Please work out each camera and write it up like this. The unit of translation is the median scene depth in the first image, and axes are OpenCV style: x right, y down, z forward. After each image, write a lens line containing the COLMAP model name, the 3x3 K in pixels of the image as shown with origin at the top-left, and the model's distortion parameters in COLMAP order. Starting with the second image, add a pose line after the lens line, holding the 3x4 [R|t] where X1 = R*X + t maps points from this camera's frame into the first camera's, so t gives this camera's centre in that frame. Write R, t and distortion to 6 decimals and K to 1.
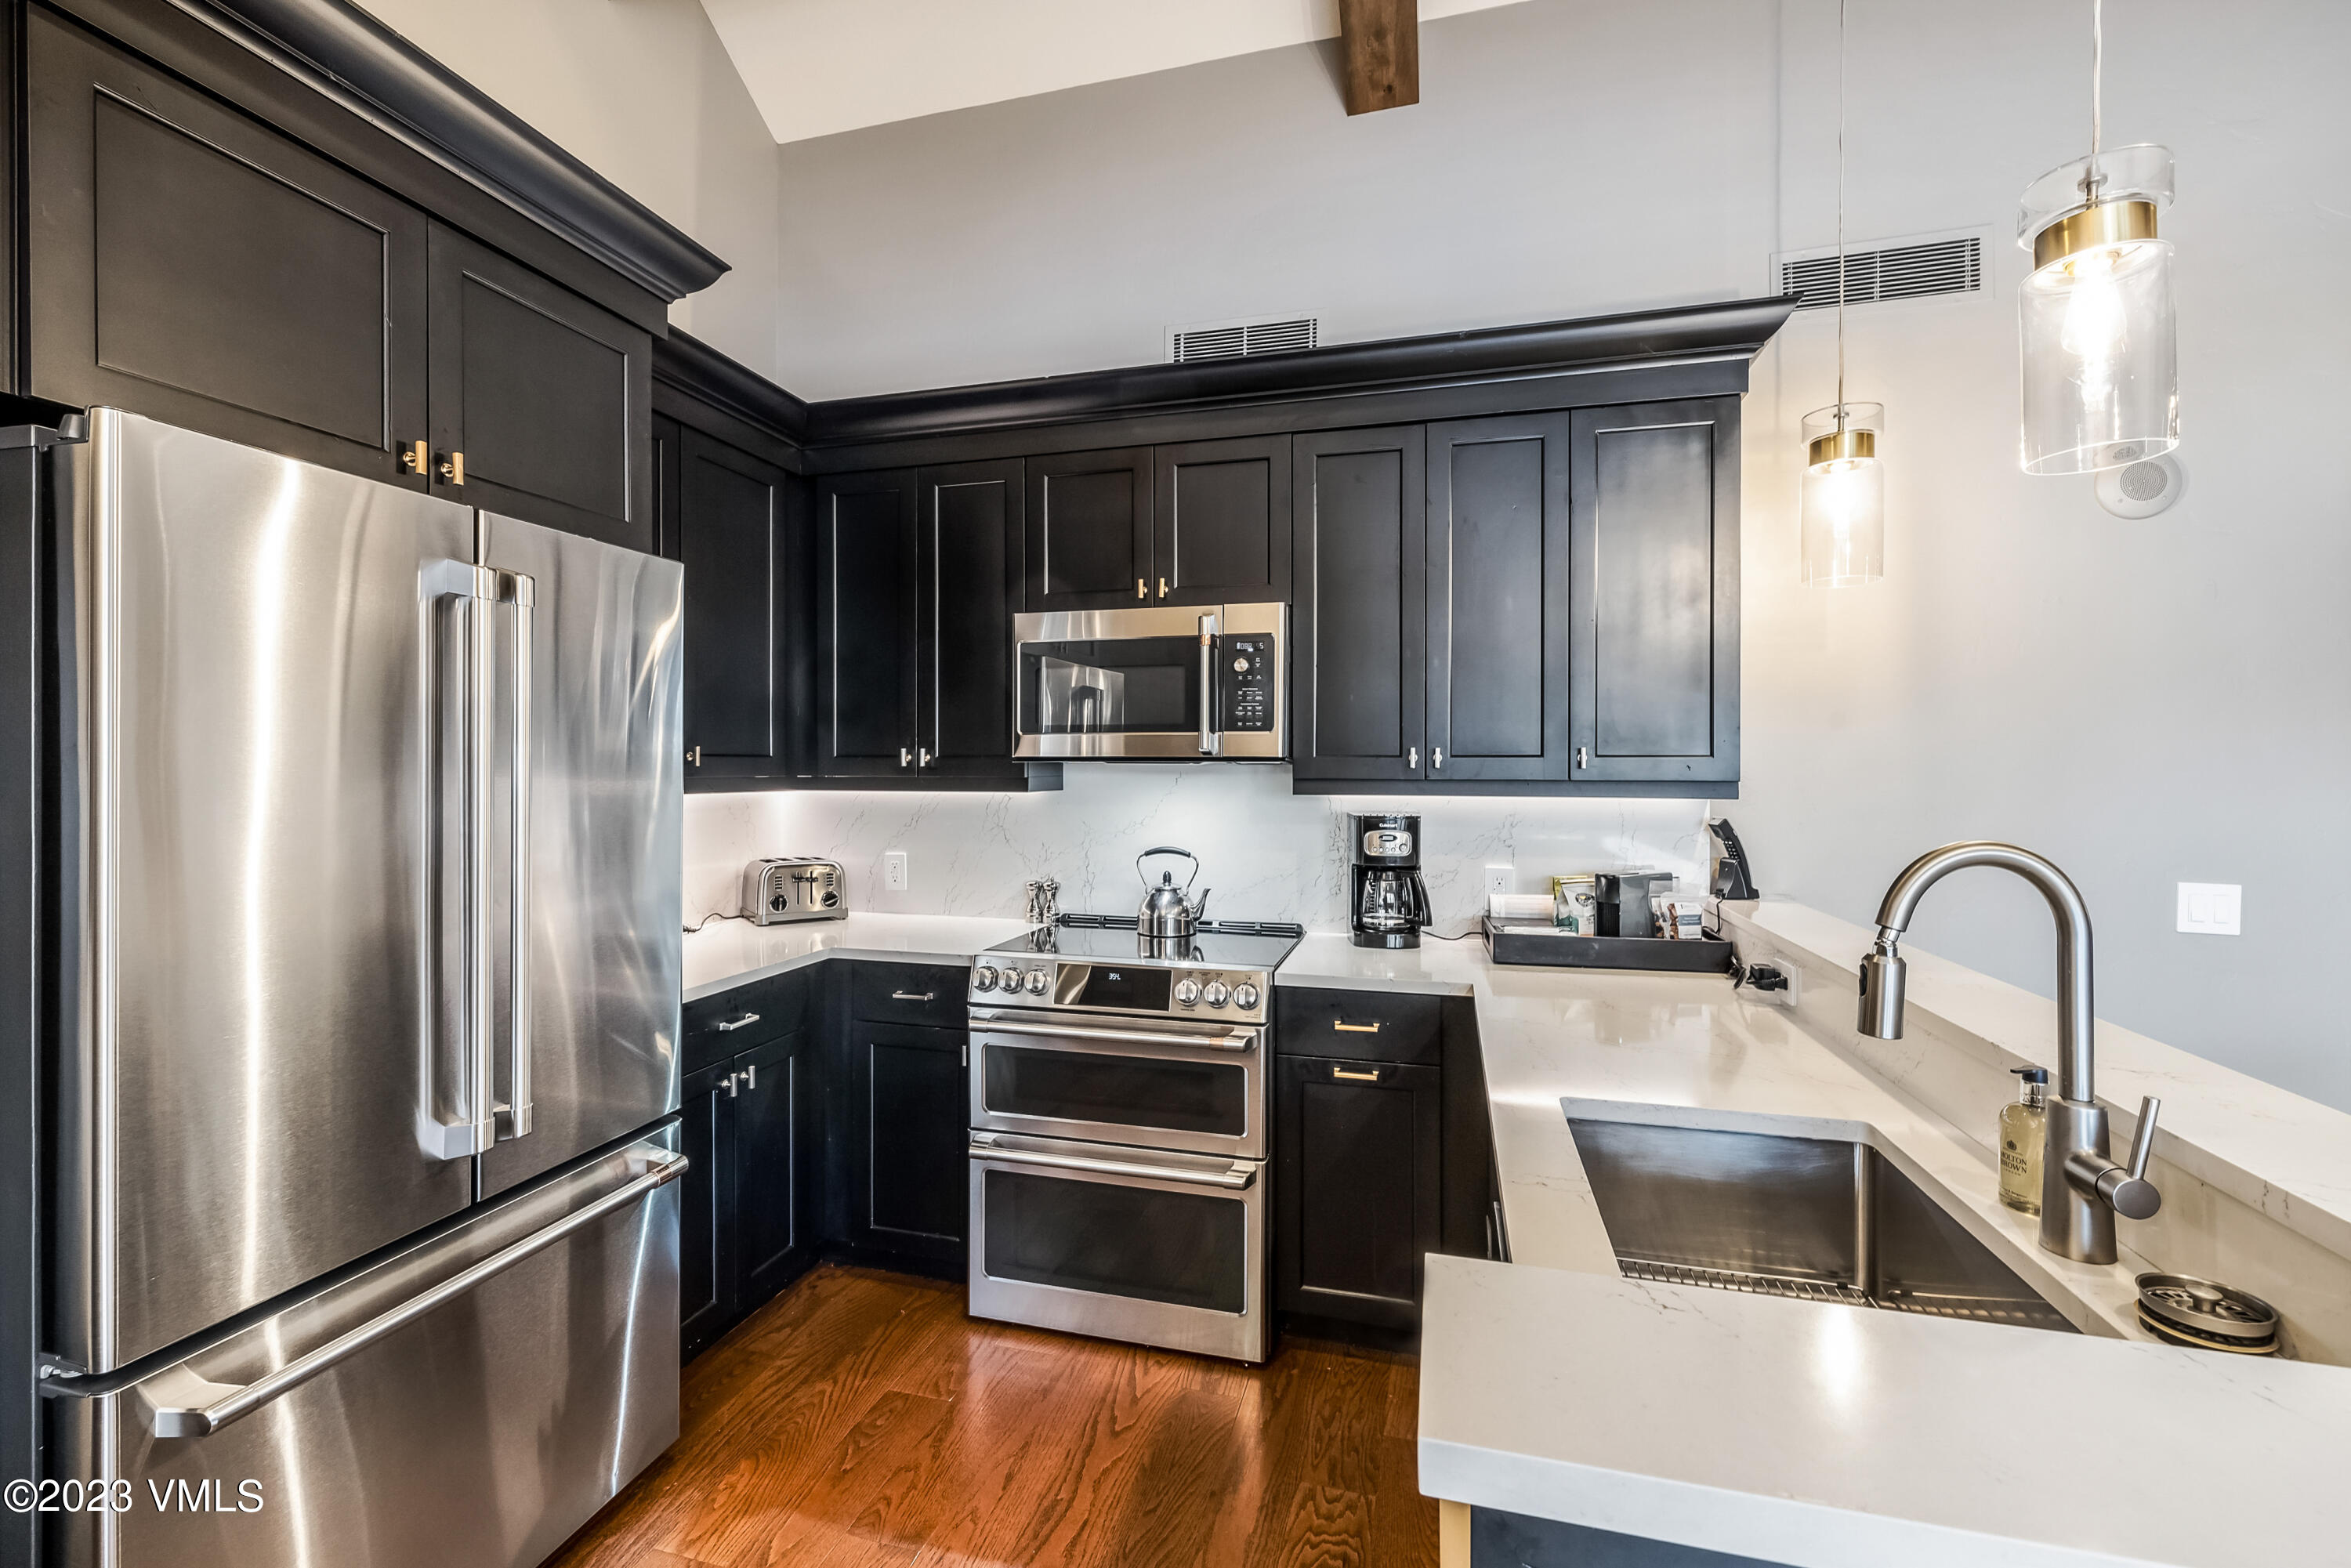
lens RADIAL K [[1000.3, 0, 1165.9], [0, 1000.3, 769.3], [0, 0, 1]] dist [-0.005832, 0.001299]
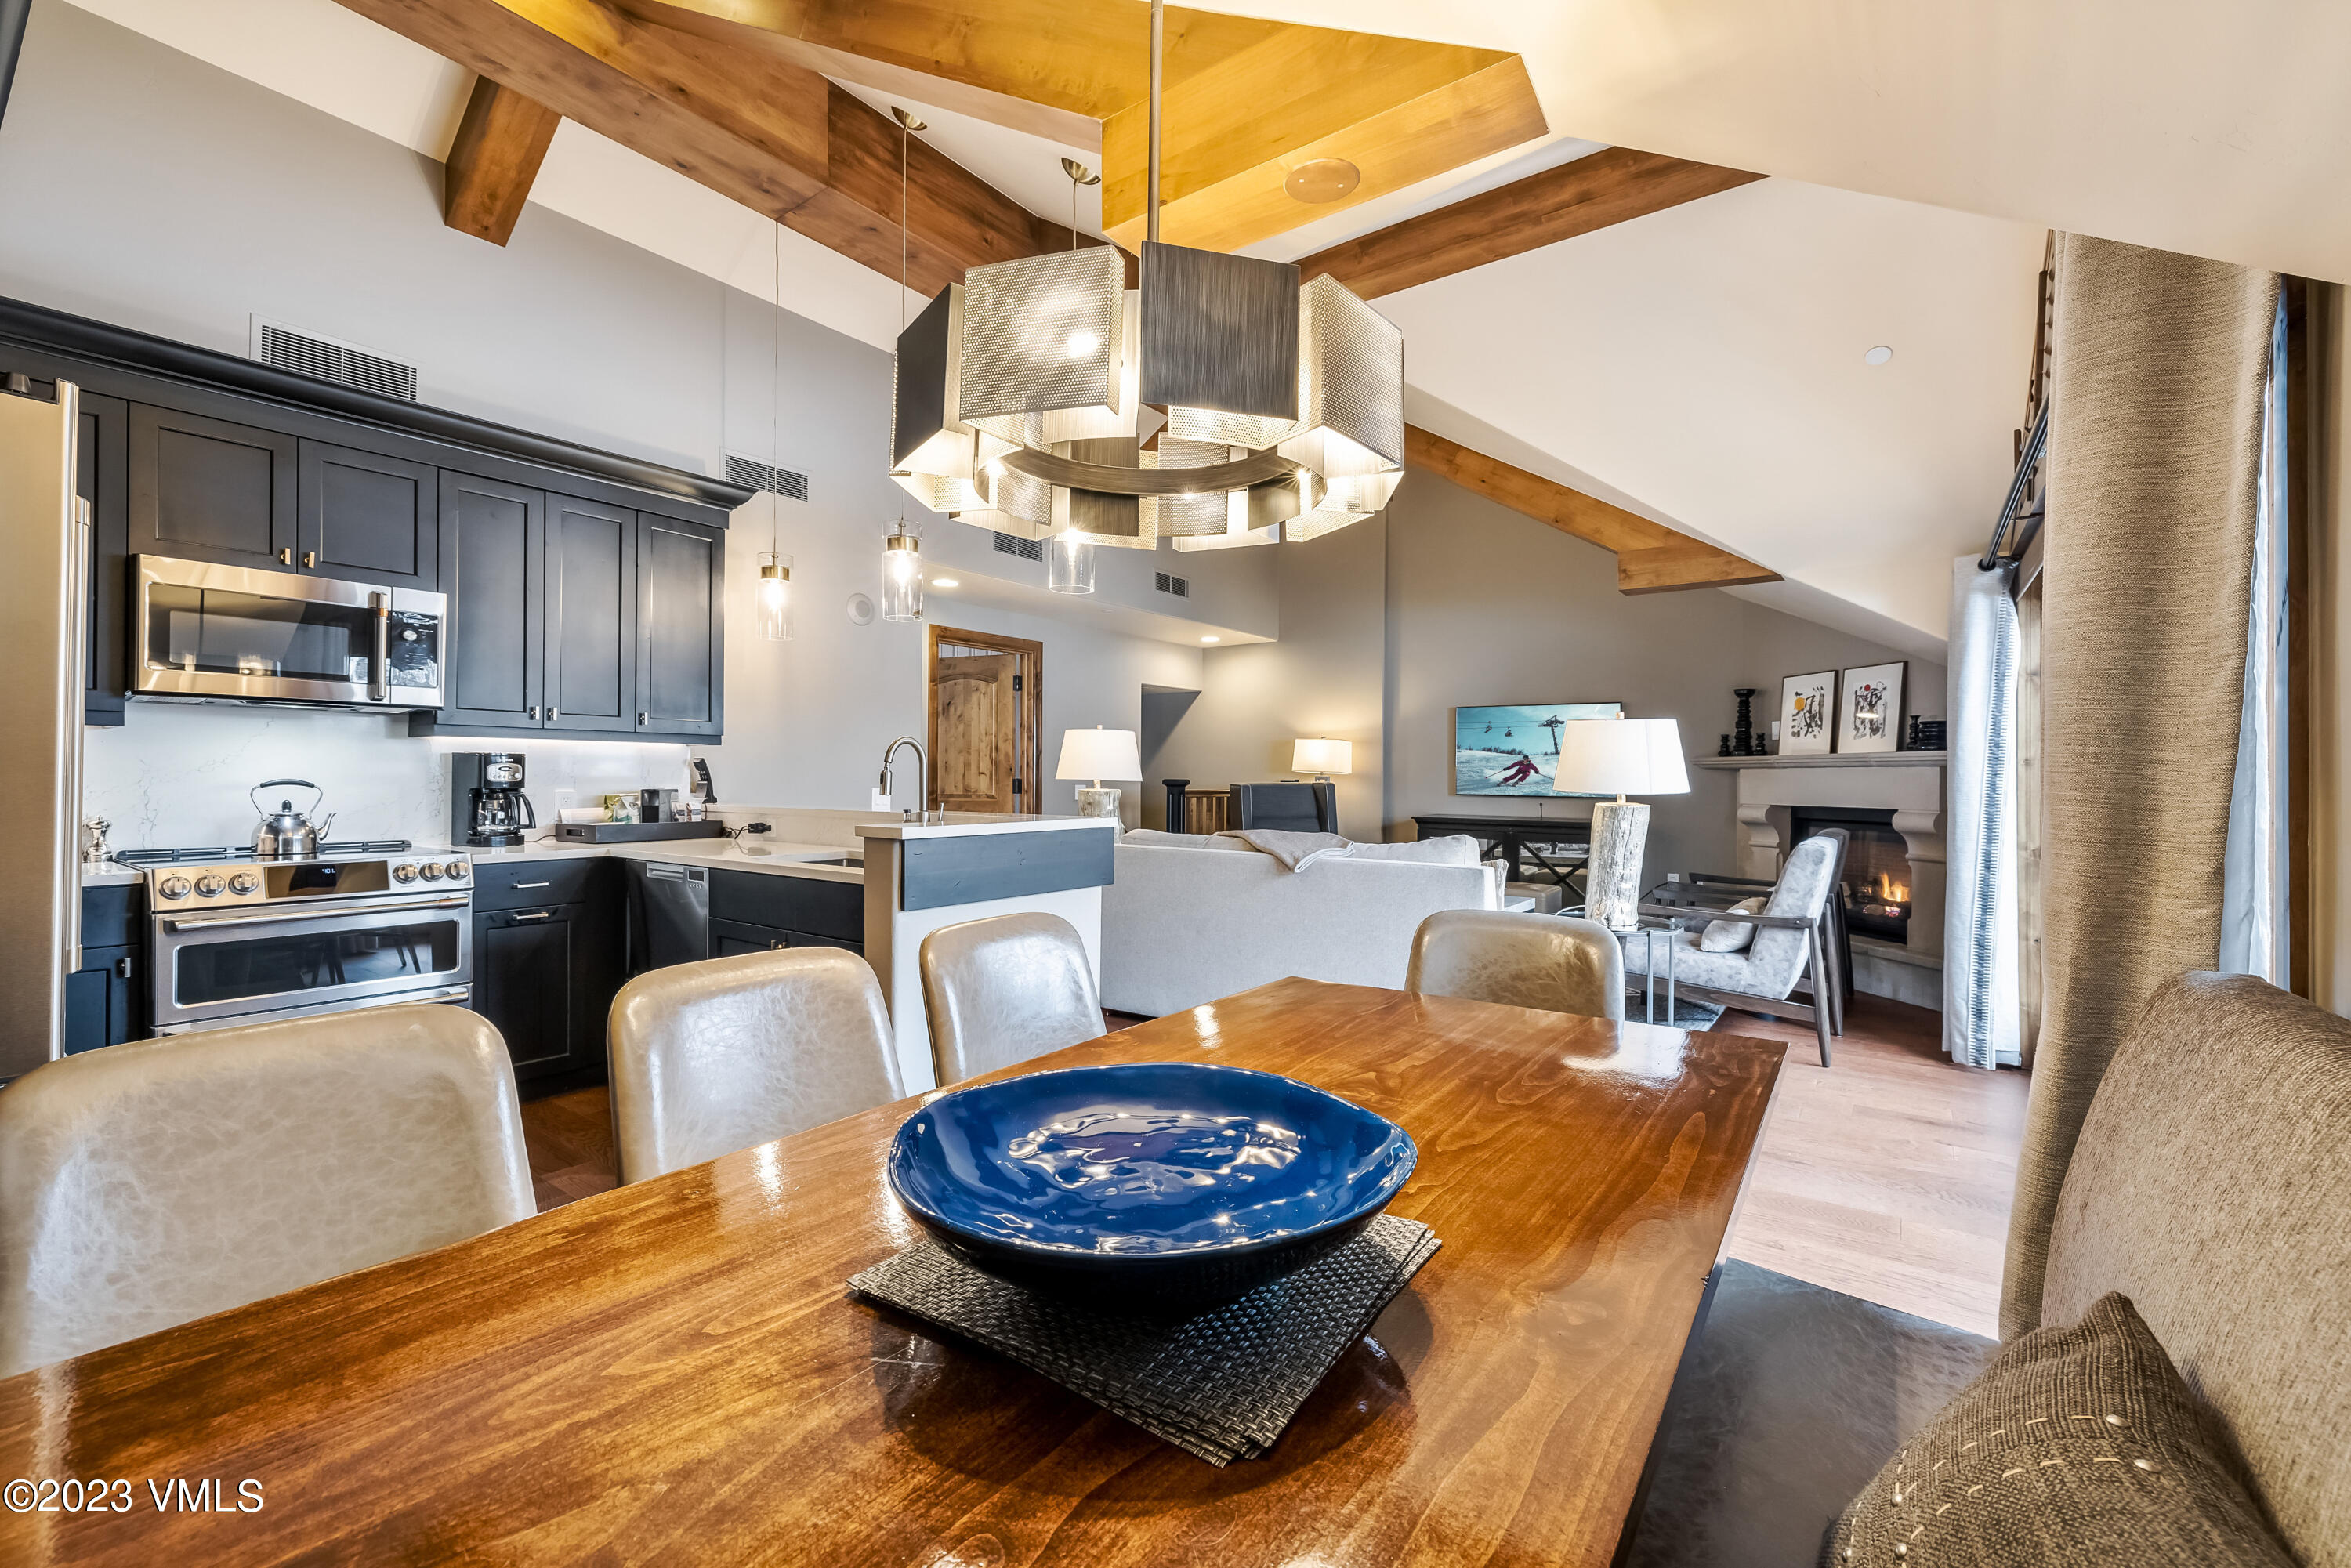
lens RADIAL K [[1000.3, 0, 1174.3], [0, 1000.3, 777.5], [0, 0, 1]] dist [-0.005832, 0.001299]
pose [[0.356948, 0.000645, 0.934124, -0.764425], [-0.002459, 0.999997, 0.000249, 0.078545], [-0.934121, -0.002386, 0.356949, -0.405295]]
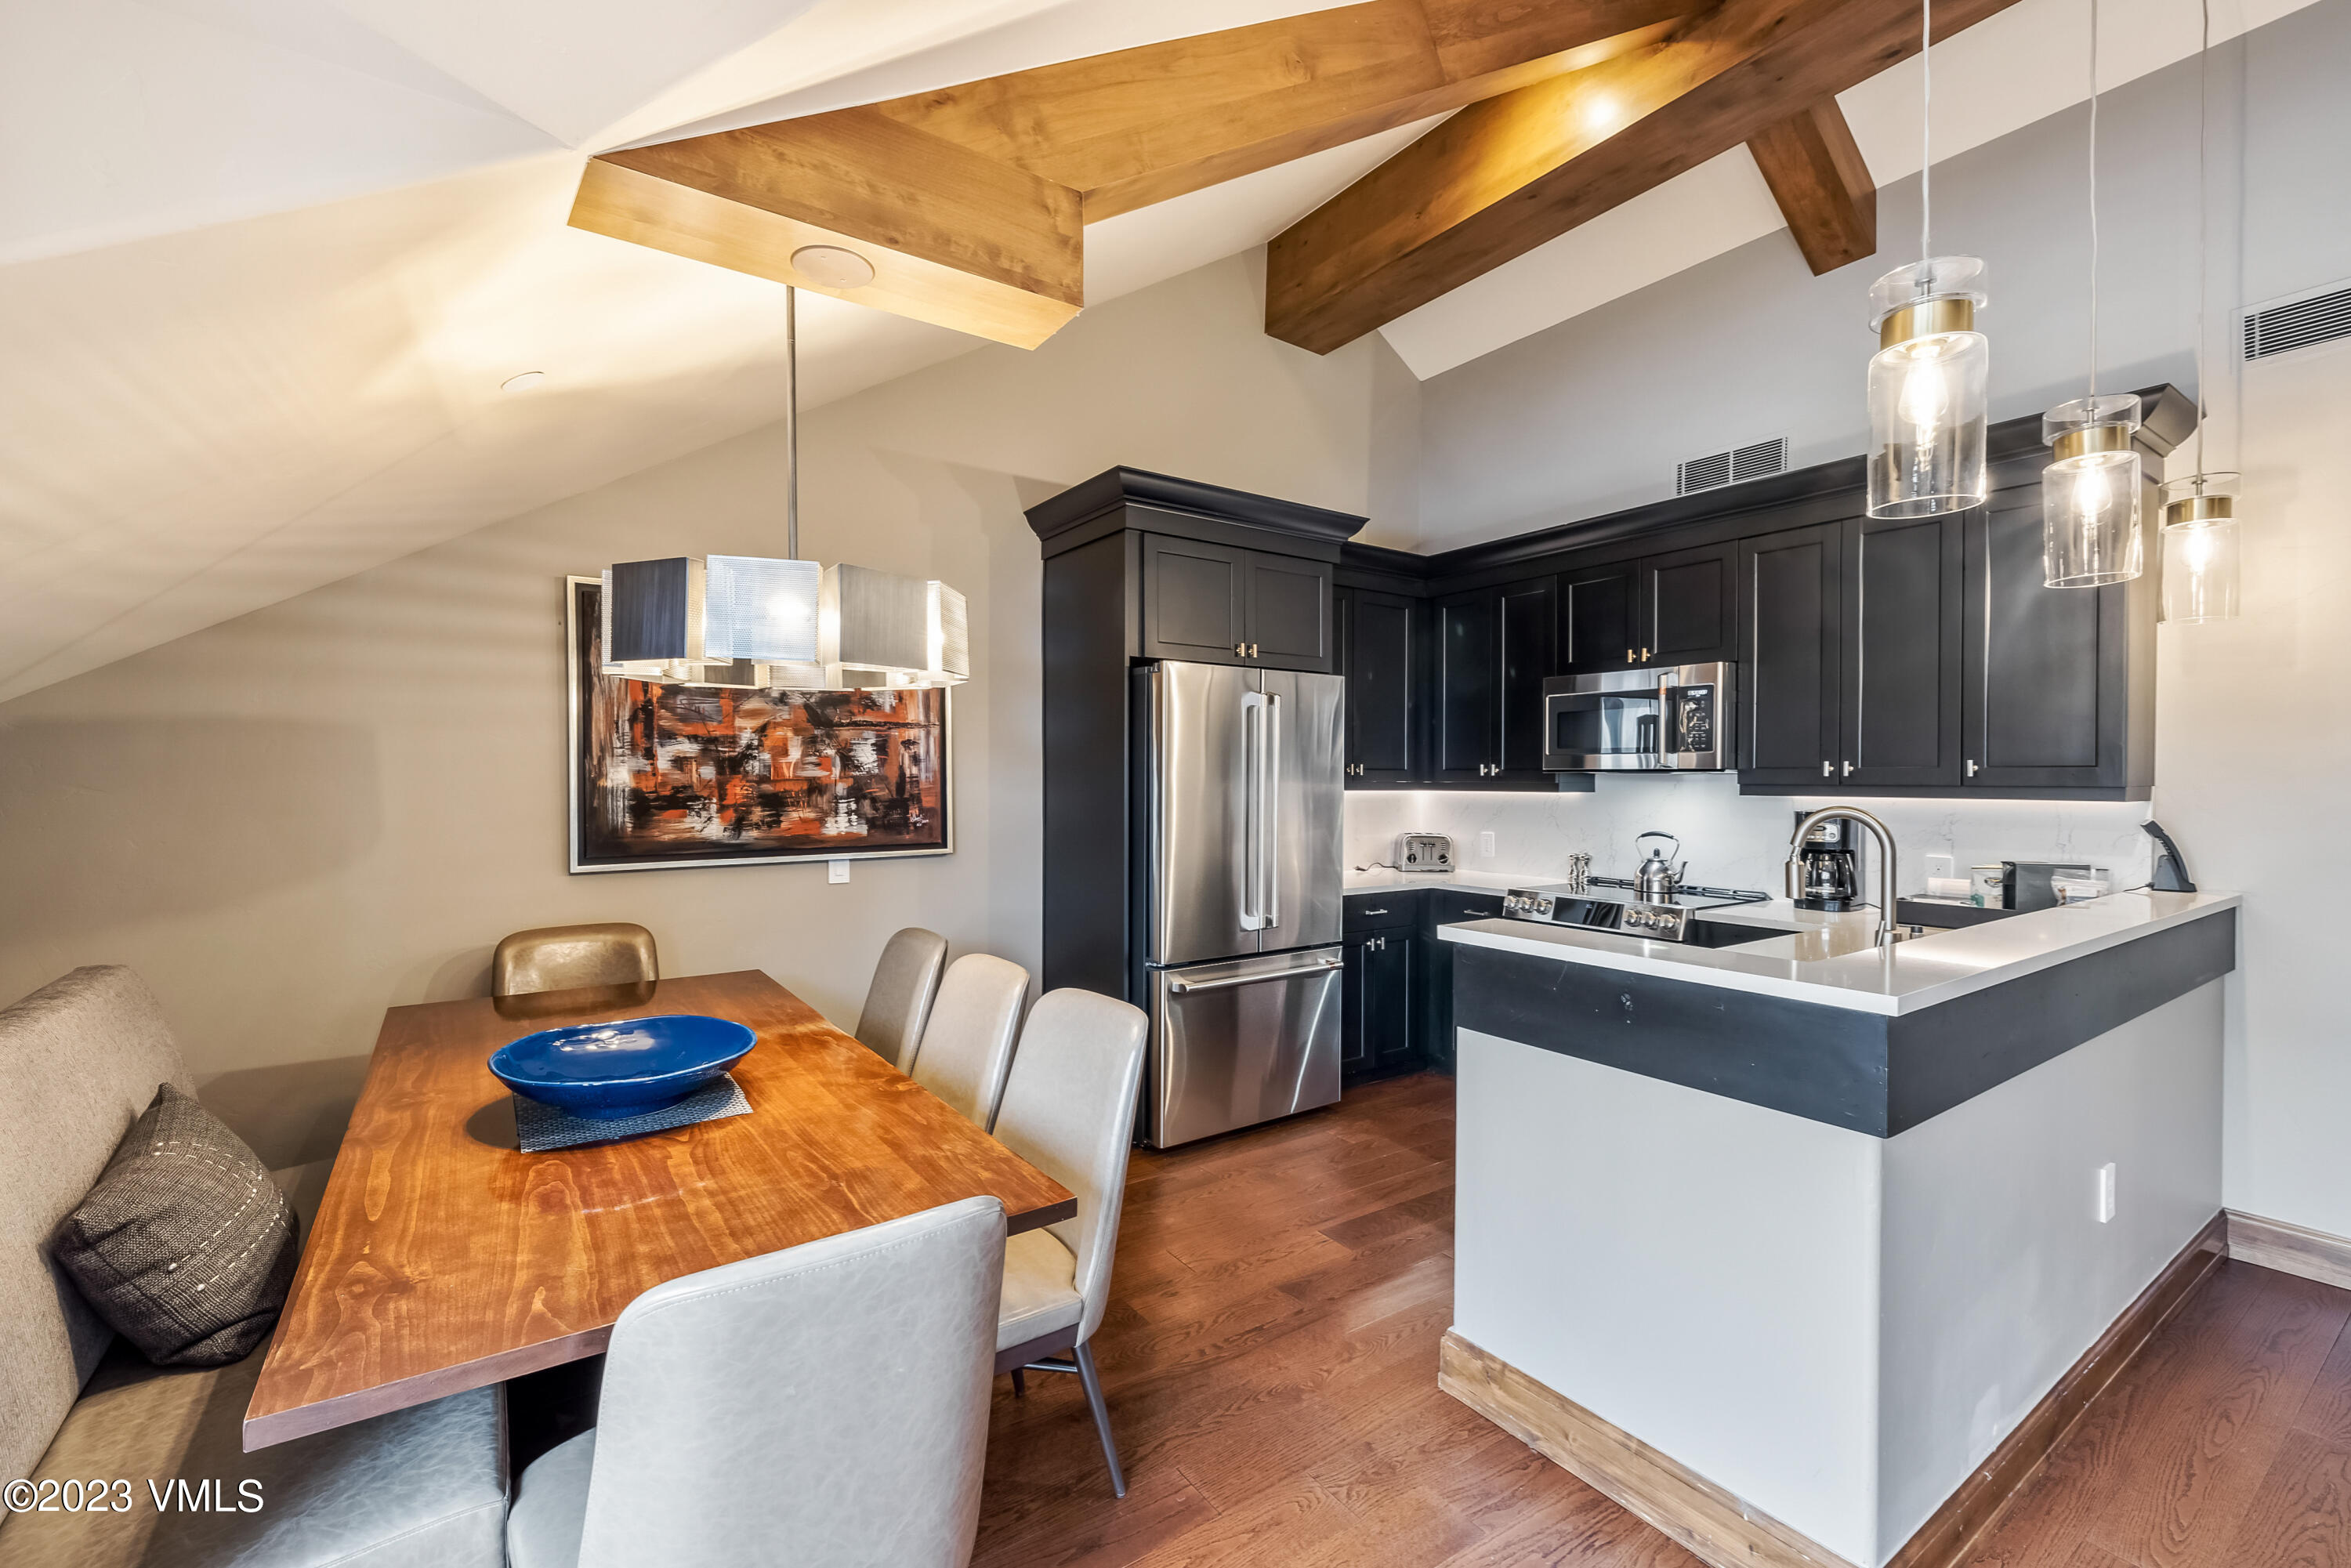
lens RADIAL K [[1000.3, 0, 1162.3], [0, 1000.3, 785.4], [0, 0, 1]] dist [-0.005832, 0.001299]
pose [[0.763349, 0.005994, -0.645958, 0.414503], [-0.004010, 0.999982, 0.004541, 0.008029], [0.645973, -0.000876, 0.763359, -0.600220]]
